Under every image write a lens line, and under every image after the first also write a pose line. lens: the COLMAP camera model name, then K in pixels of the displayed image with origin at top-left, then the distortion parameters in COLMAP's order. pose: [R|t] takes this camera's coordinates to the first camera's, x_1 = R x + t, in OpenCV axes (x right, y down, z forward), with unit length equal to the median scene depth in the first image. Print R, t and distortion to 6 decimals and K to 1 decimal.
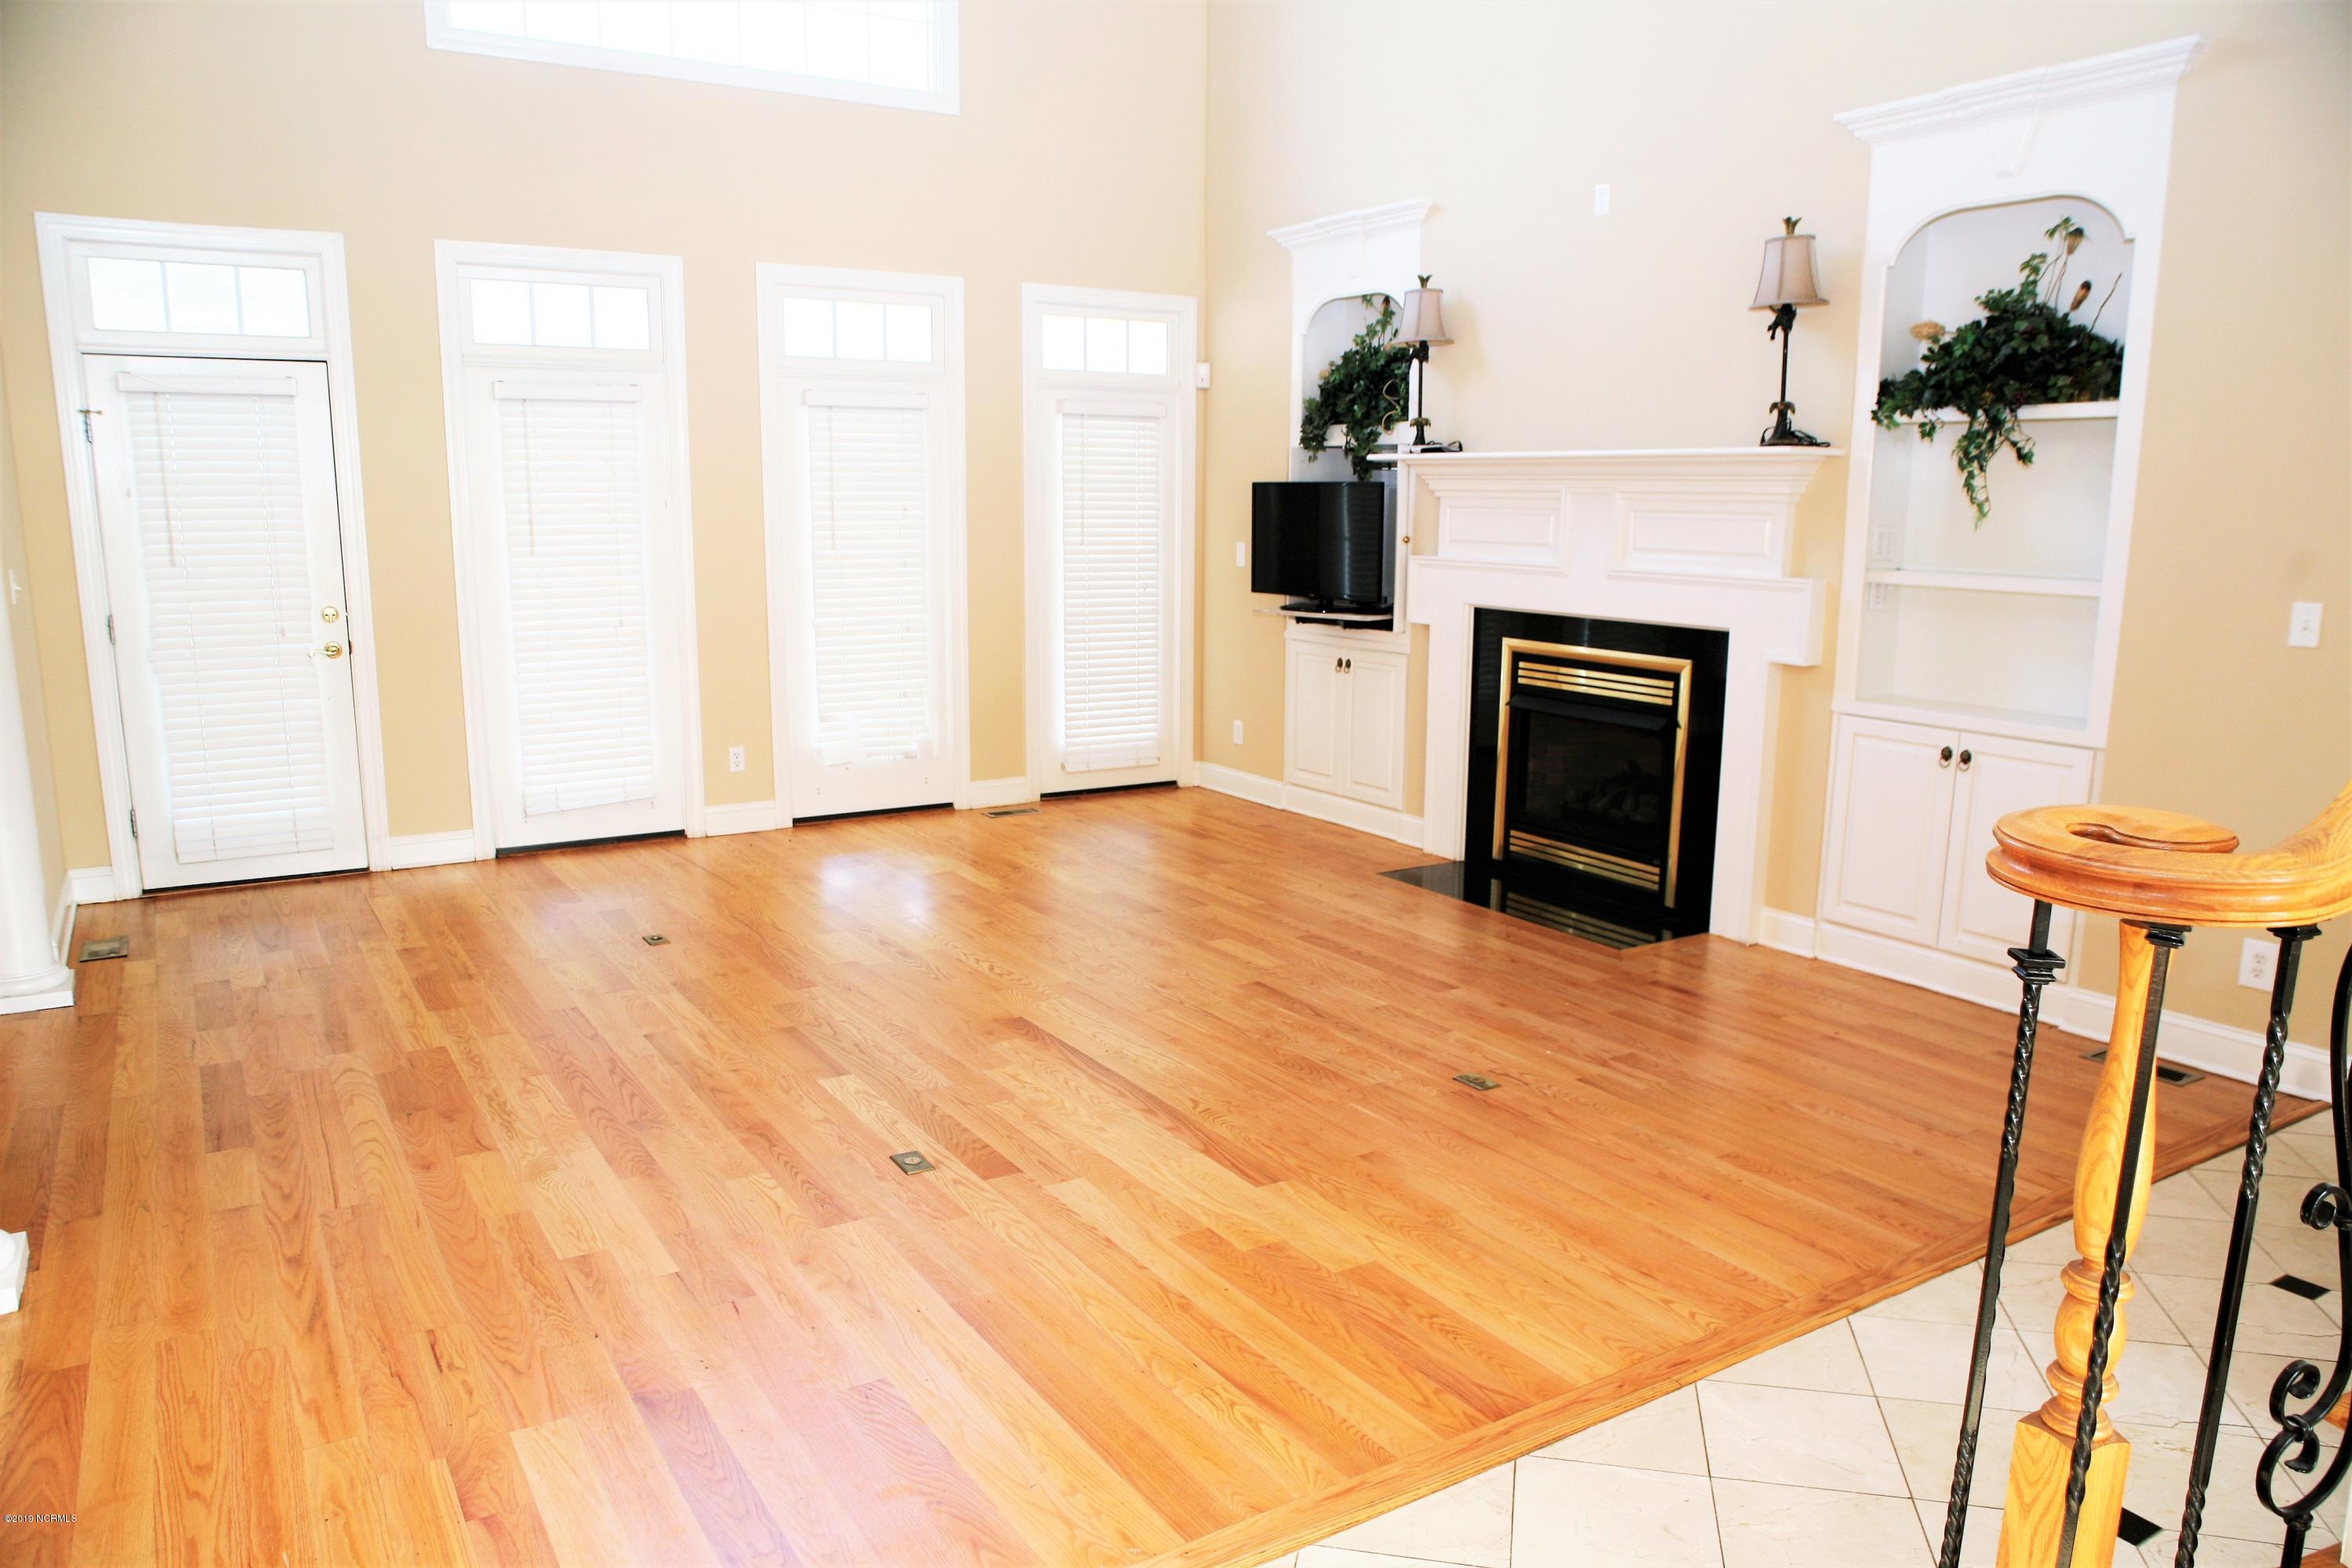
lens RADIAL K [[1638.6, 0, 1175.2], [0, 1638.6, 809.0], [0, 0, 1]] dist [-0.092005, 0.060187]
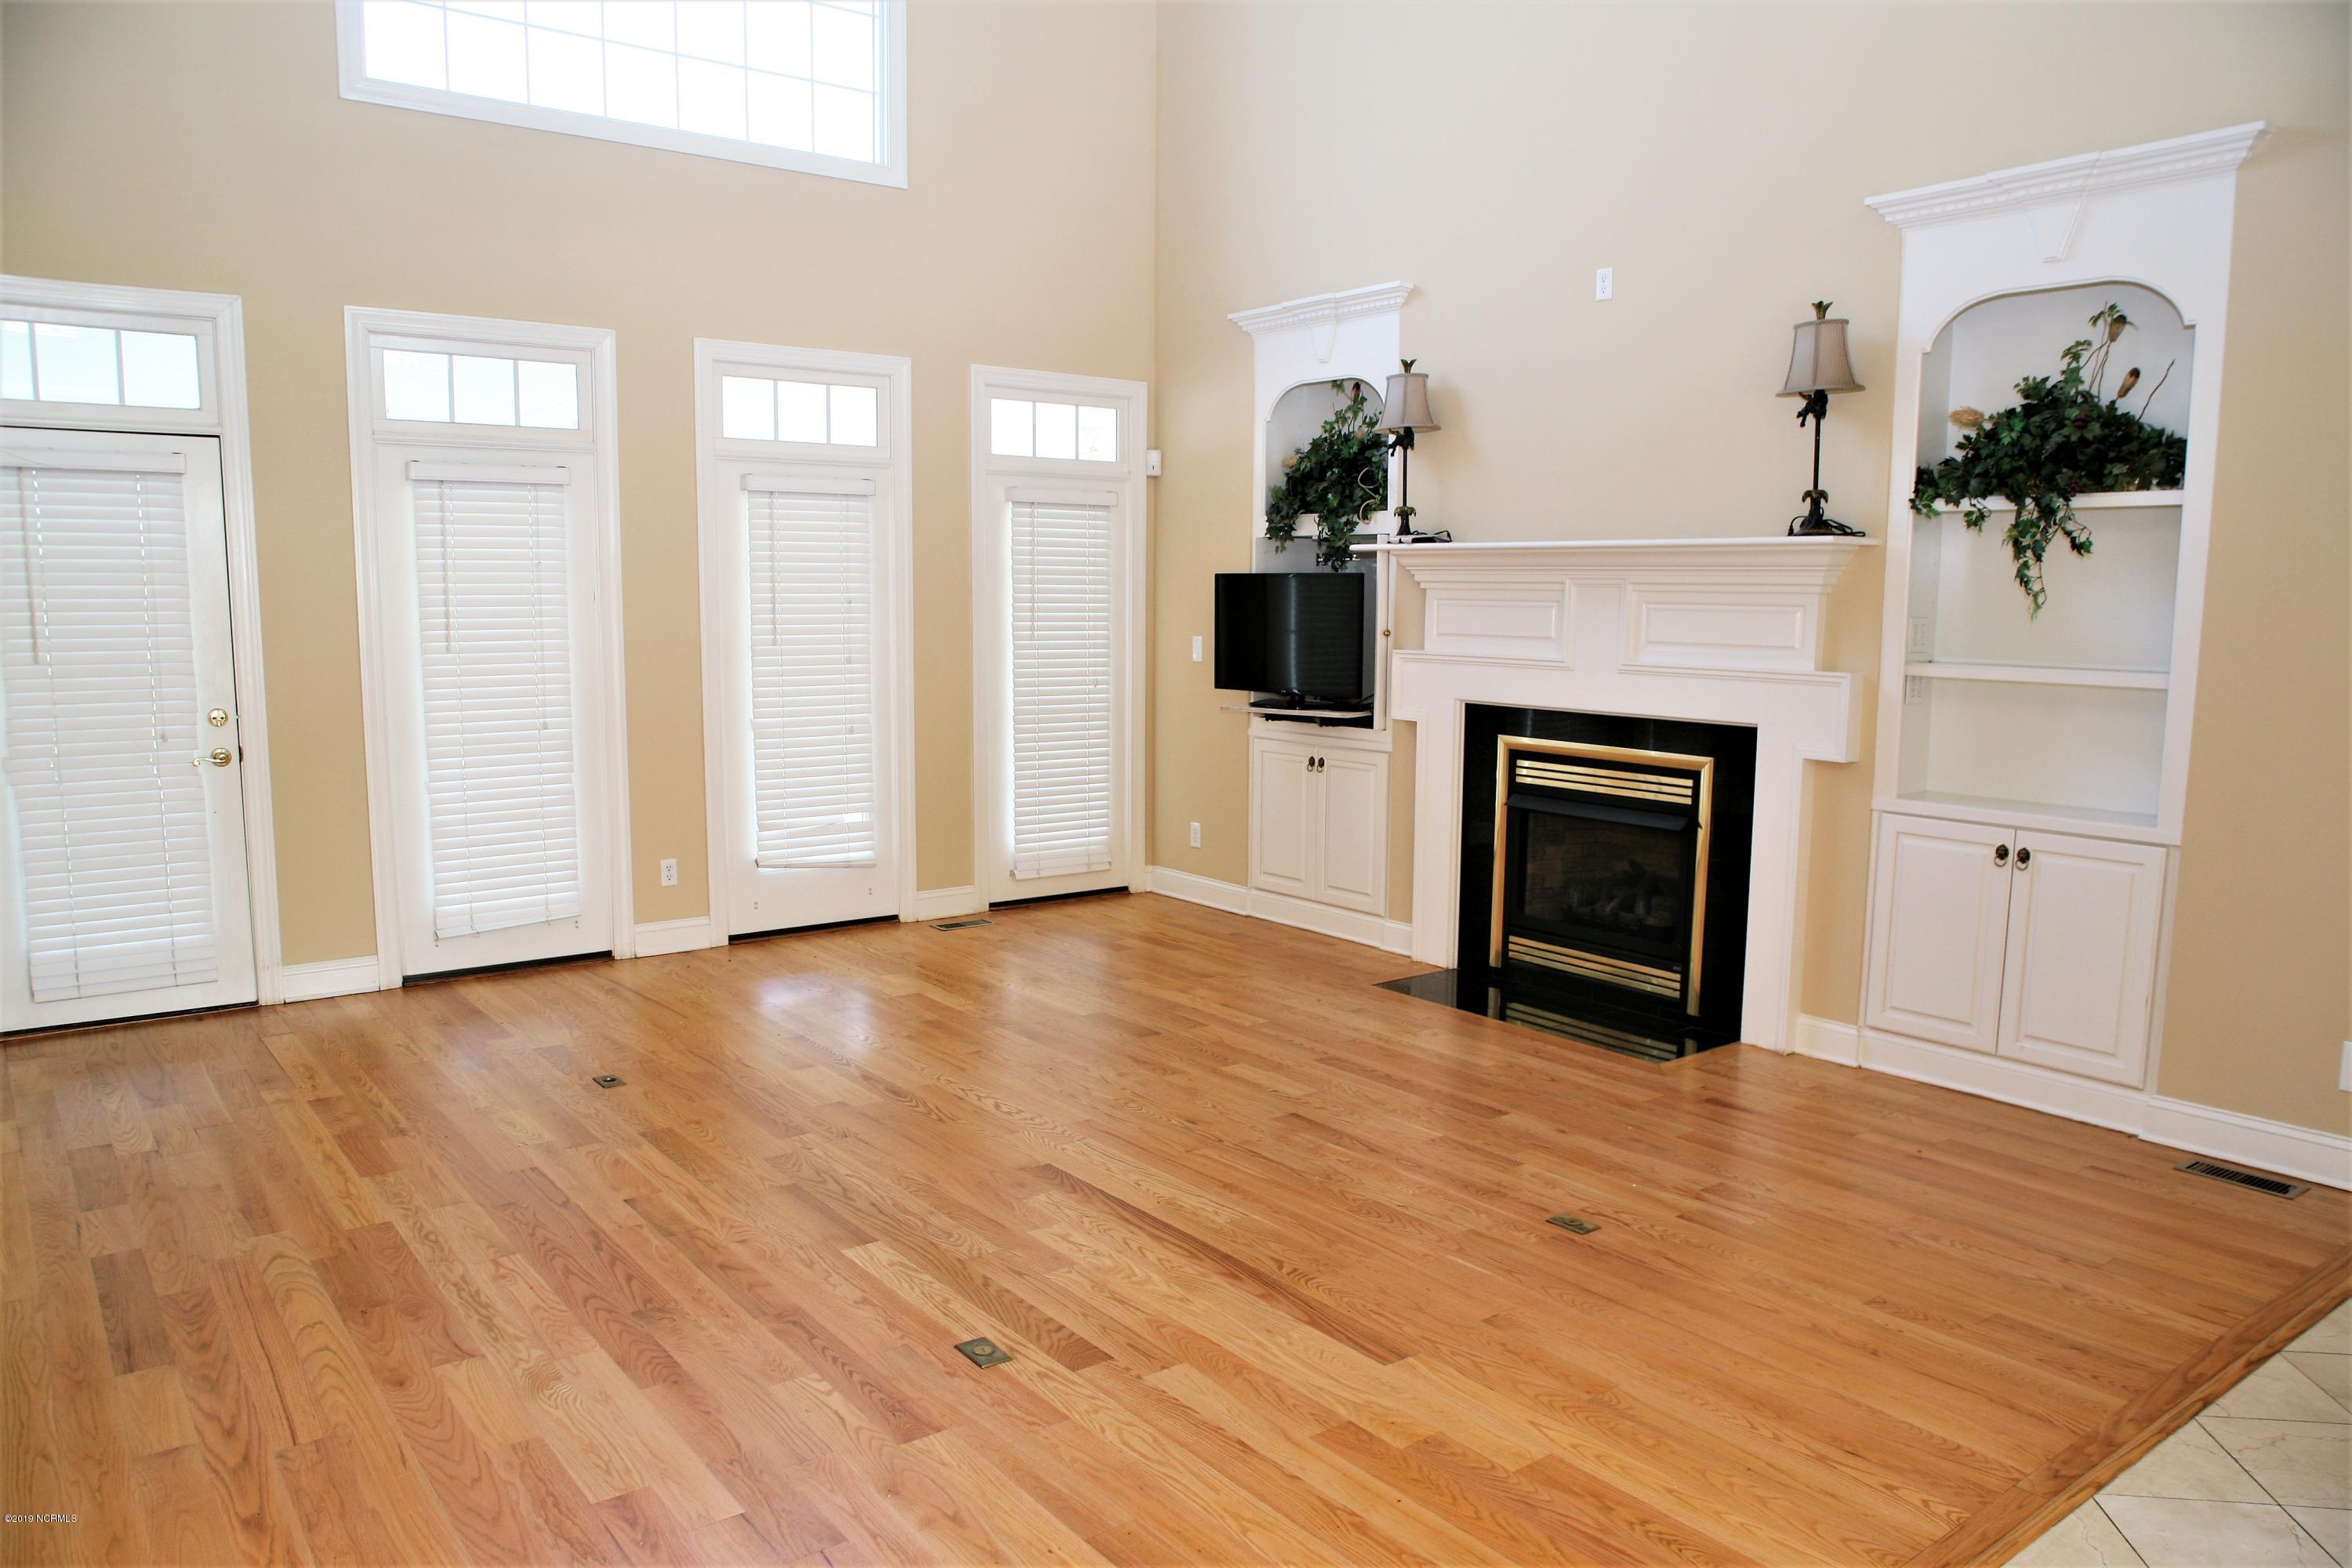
lens RADIAL K [[1638.6, 0, 1177.7], [0, 1638.6, 806.2], [0, 0, 1]] dist [-0.092005, 0.060187]
pose [[0.995465, -0.011932, 0.094372, -0.082415], [0.017334, 0.998244, -0.056635, -0.012947], [-0.093531, 0.058014, 0.993925, 0.072191]]
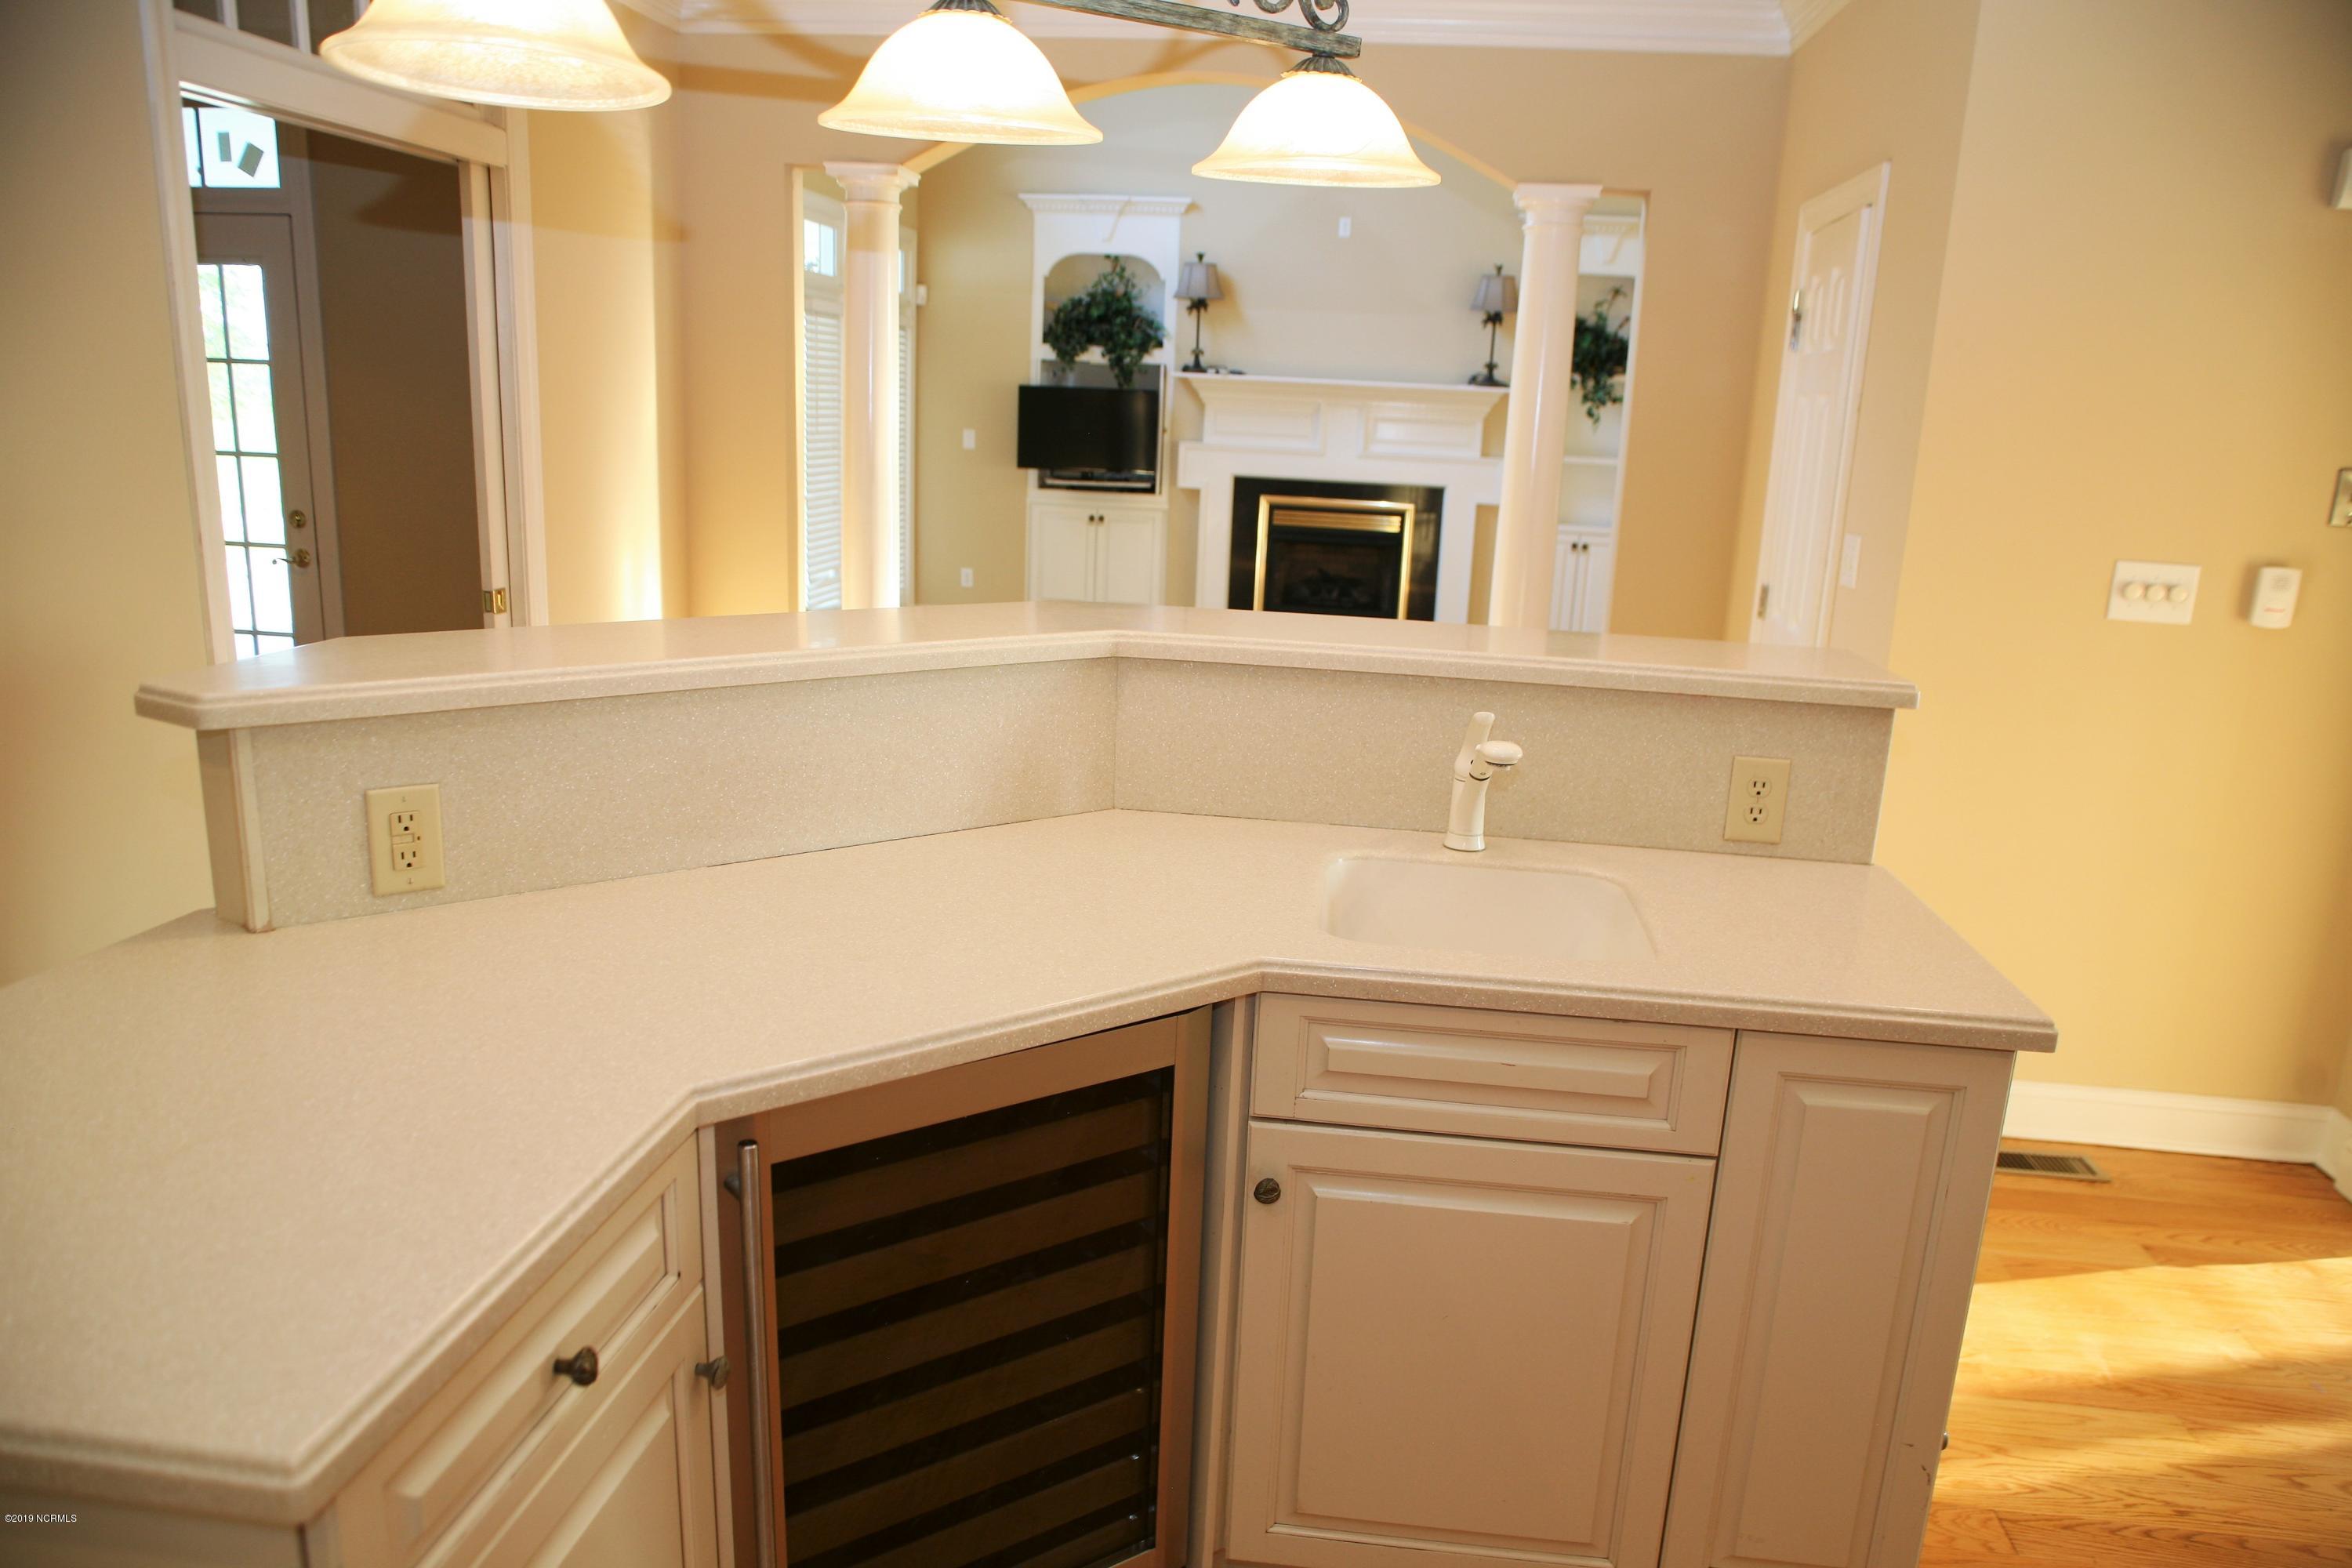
lens RADIAL K [[1638.6, 0, 1196.6], [0, 1638.6, 824.5], [0, 0, 1]] dist [-0.092005, 0.060187]
pose [[0.632663, -0.167256, 0.756150, -1.145490], [0.106161, 0.985912, 0.129254, -0.003088], [-0.767116, -0.001500, 0.641506, 0.044606]]
